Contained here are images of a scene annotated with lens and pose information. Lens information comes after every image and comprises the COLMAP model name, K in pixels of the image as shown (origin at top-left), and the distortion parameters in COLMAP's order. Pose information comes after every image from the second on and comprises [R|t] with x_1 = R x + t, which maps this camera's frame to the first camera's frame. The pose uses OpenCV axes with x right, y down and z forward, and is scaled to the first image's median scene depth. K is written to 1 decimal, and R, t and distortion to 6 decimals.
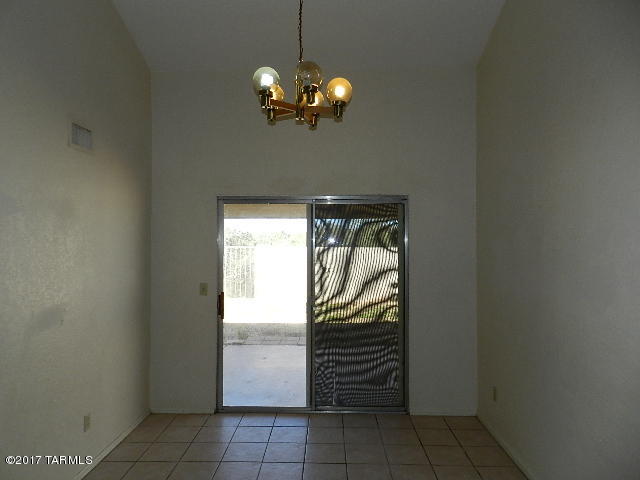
lens RADIAL K [[433.9, 0, 318.8], [0, 433.9, 241.1], [0, 0, 1]] dist [0.020042, -0.006861]
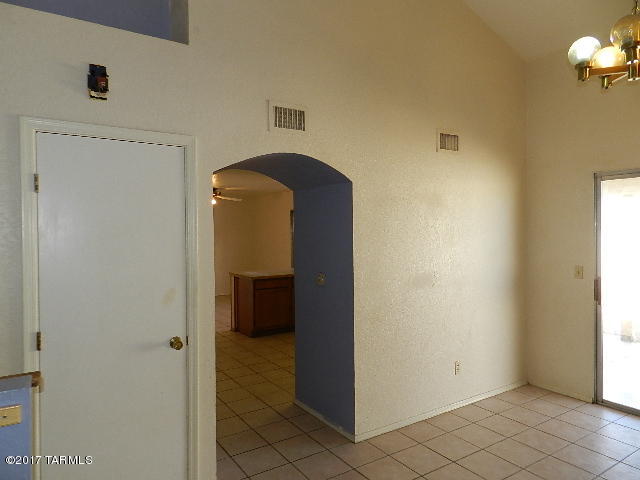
lens RADIAL K [[433.9, 0, 318.8], [0, 433.9, 241.1], [0, 0, 1]] dist [0.020042, -0.006861]
pose [[0.561036, 0.014023, -0.827673, 0.219025], [0.020361, 0.999320, 0.030733, 0.001206], [0.827541, -0.034094, 0.560369, -0.017007]]
